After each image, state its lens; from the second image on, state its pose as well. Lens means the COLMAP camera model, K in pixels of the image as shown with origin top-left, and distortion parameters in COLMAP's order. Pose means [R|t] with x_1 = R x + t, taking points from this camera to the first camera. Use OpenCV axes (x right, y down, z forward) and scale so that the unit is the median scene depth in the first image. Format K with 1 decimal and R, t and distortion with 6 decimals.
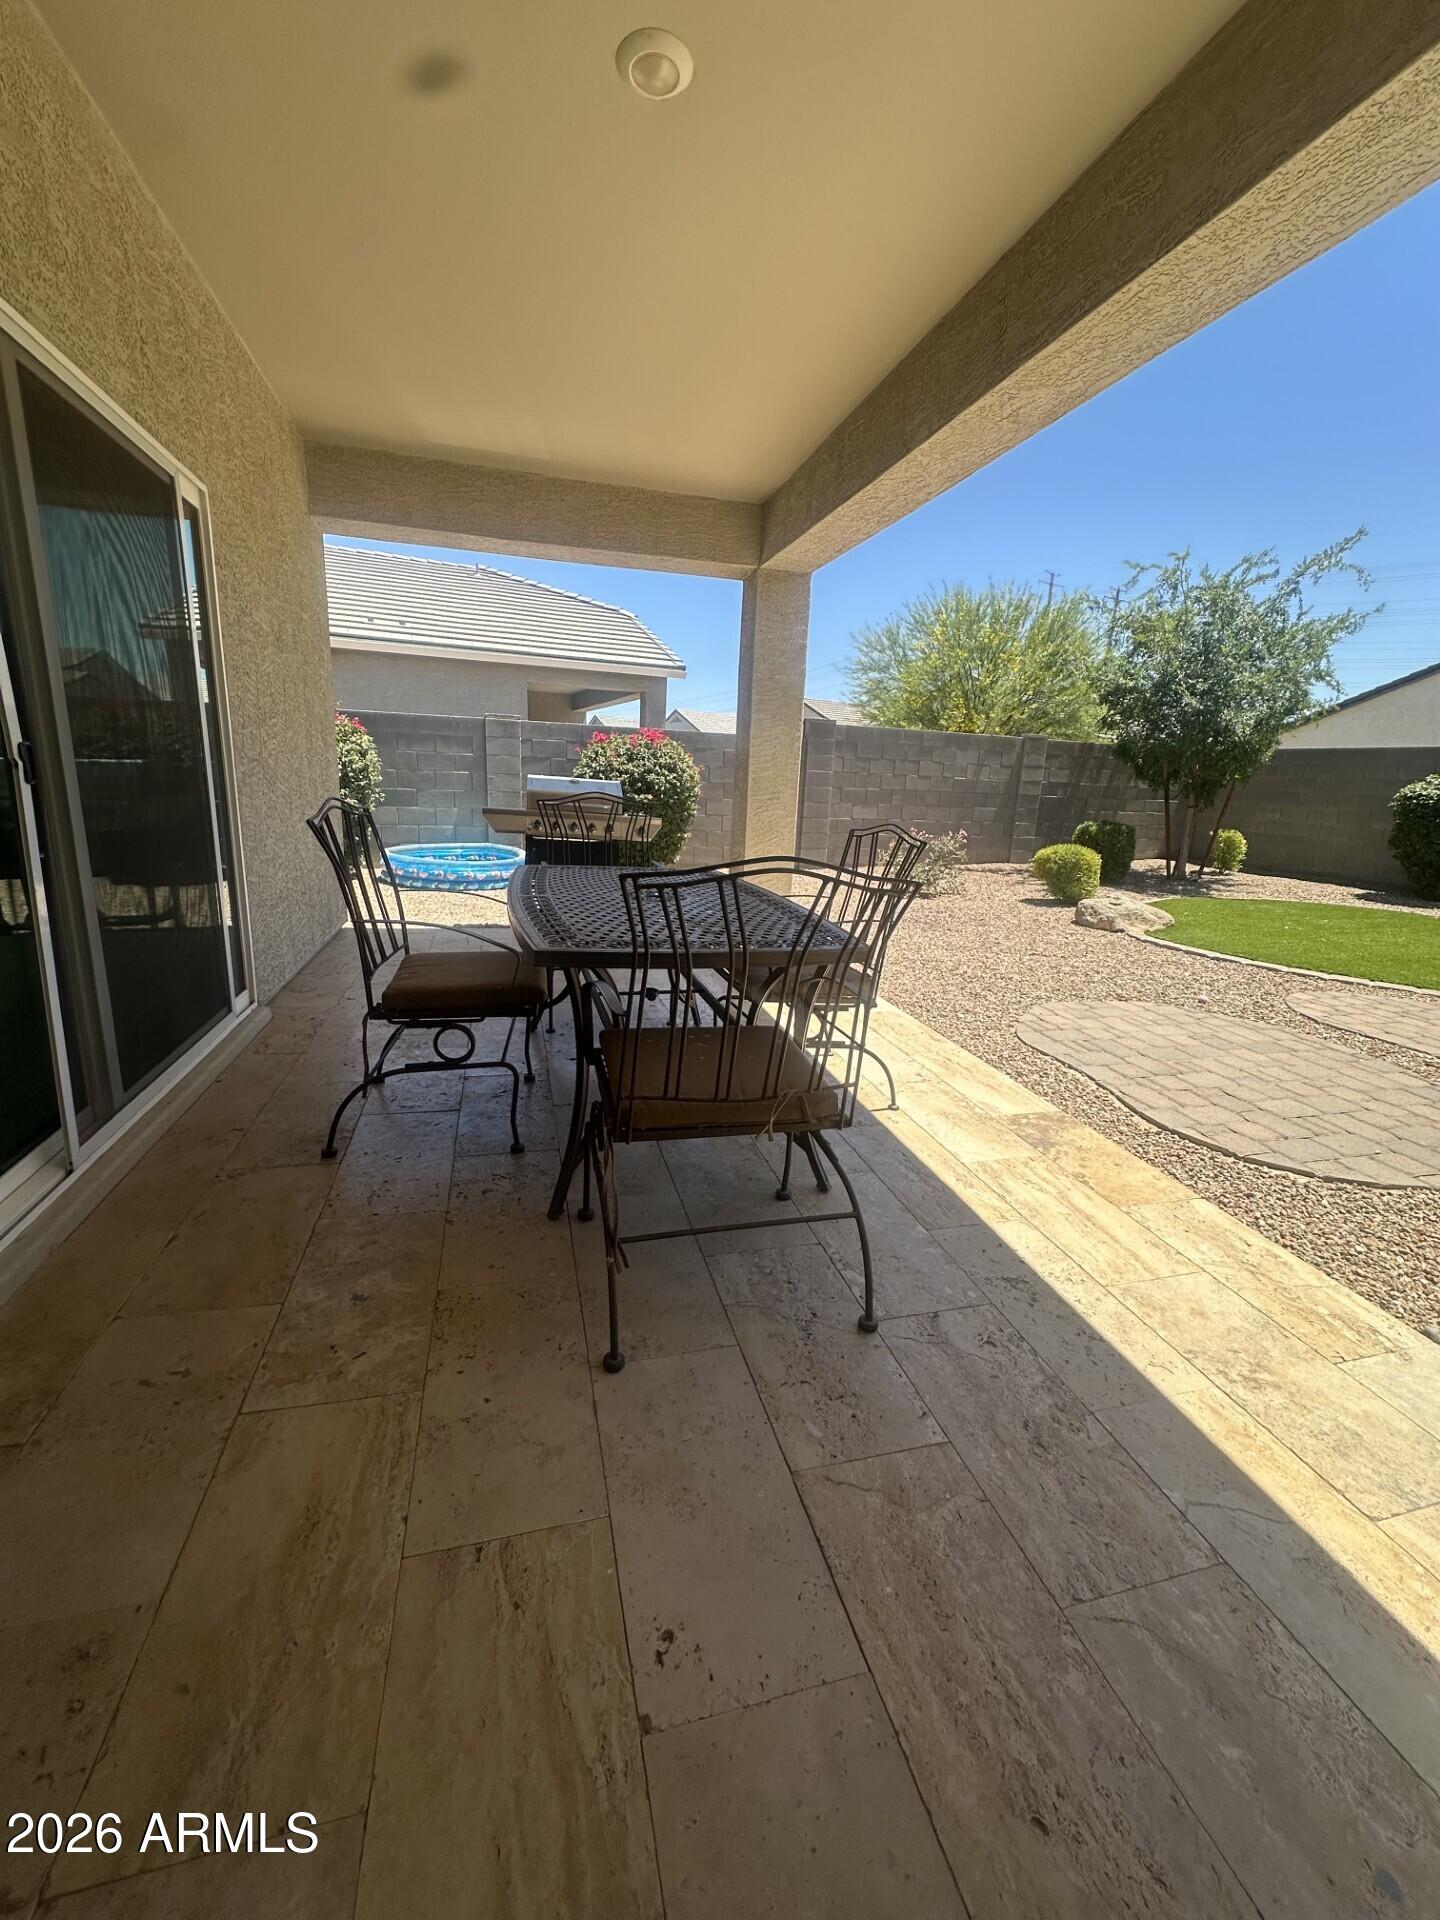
lens RADIAL K [[769.1, 0, 722.9], [0, 769.1, 954.9], [0, 0, 1]] dist [-0.000586, -0.000725]
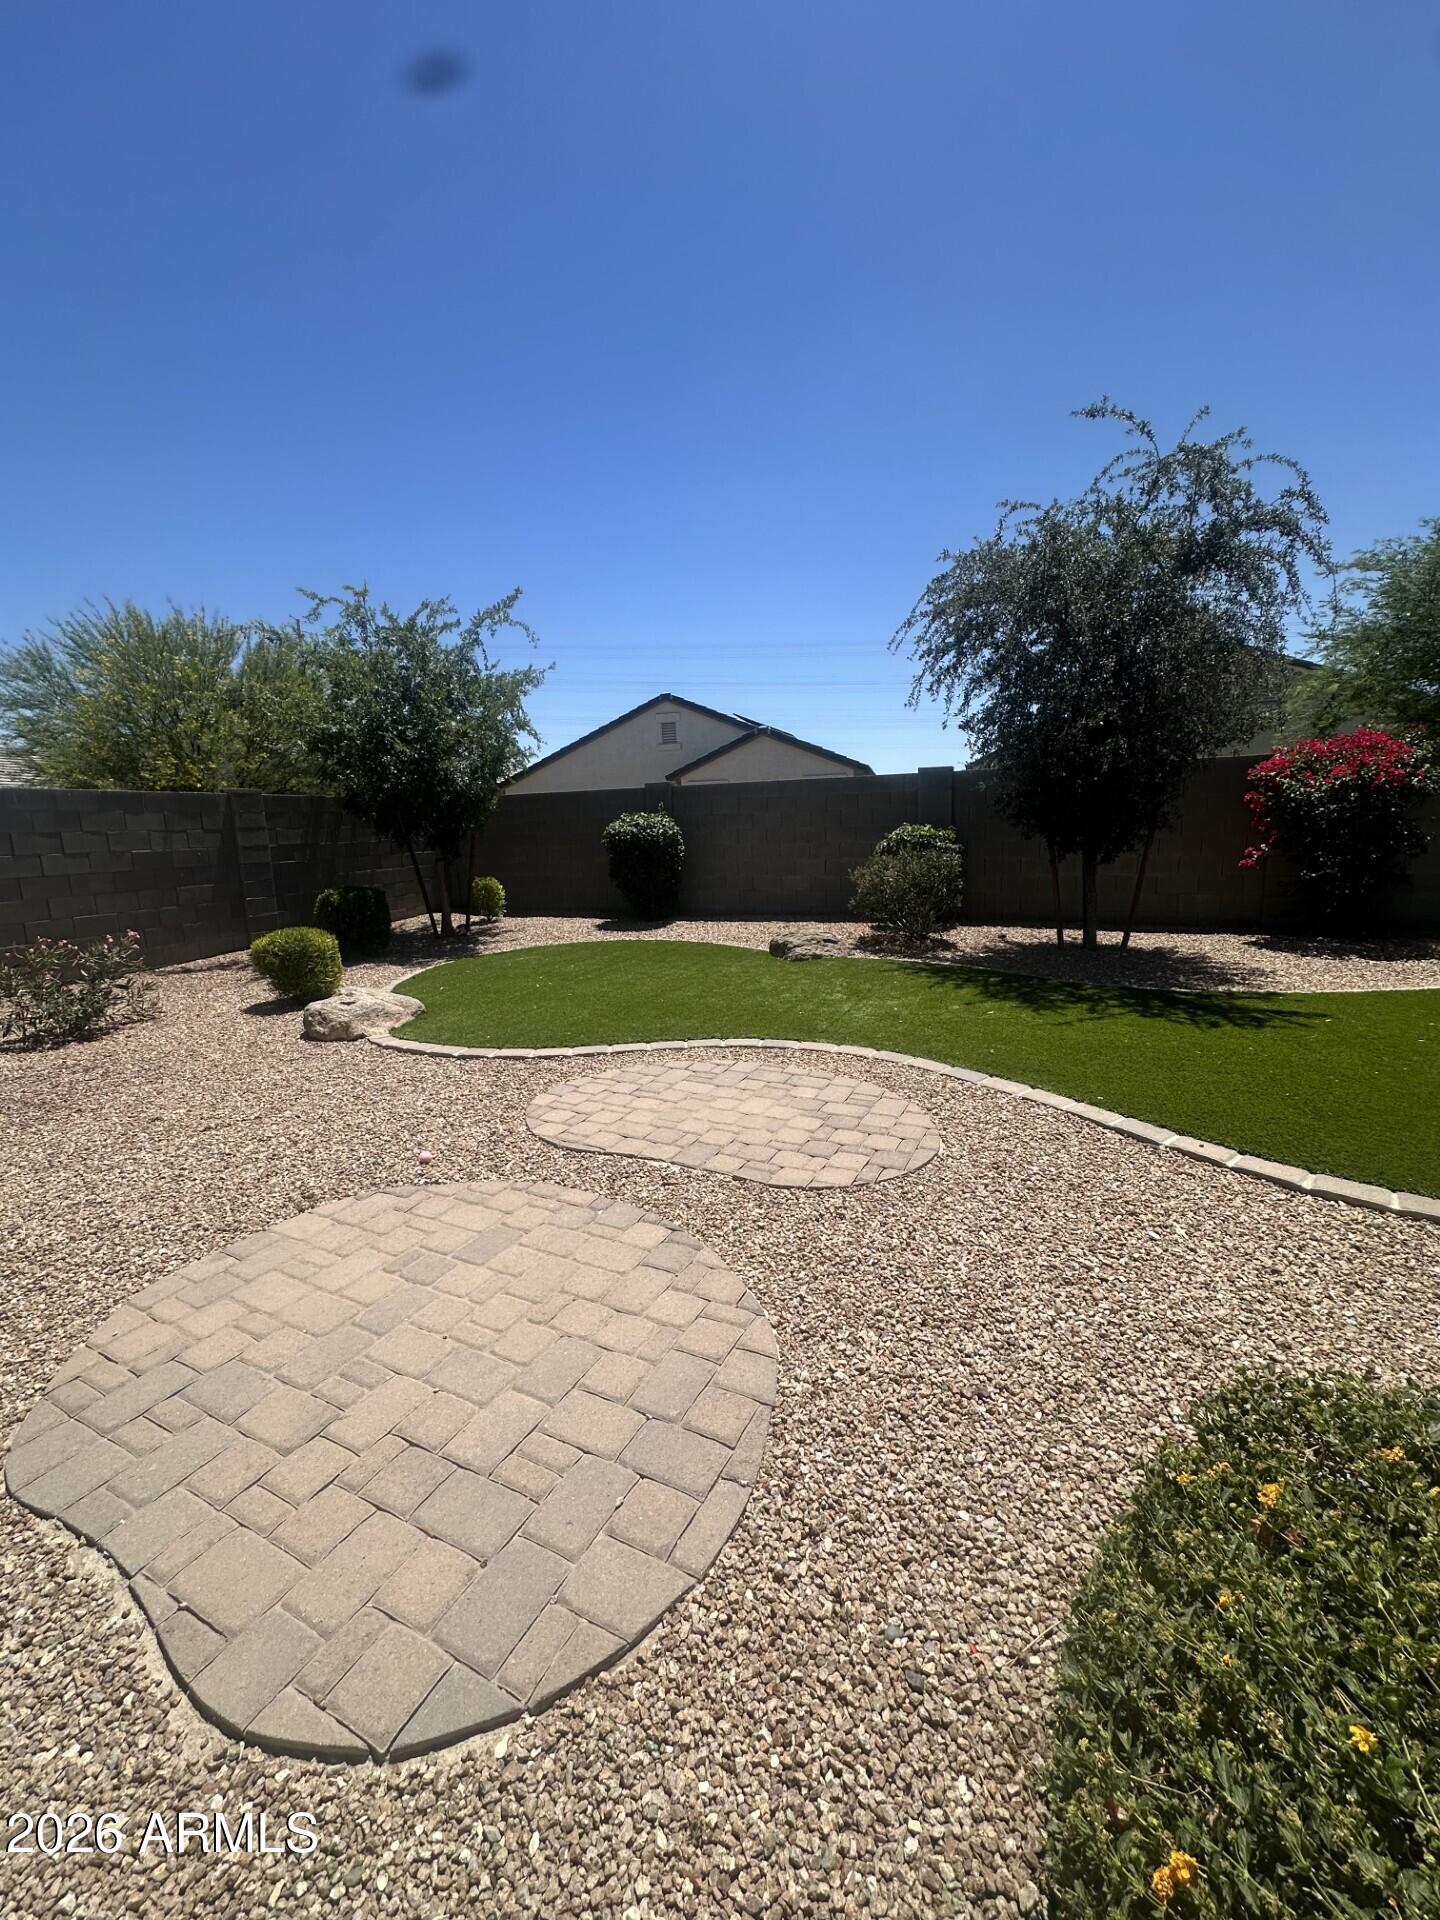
lens RADIAL K [[769.1, 0, 722.9], [0, 769.1, 954.9], [0, 0, 1]] dist [-0.000586, -0.000725]
pose [[0.666794, -0.188954, 0.720890, 0.157463], [0.229549, 0.972367, 0.042546, -0.044789], [-0.709009, 0.137111, 0.691742, 0.134507]]
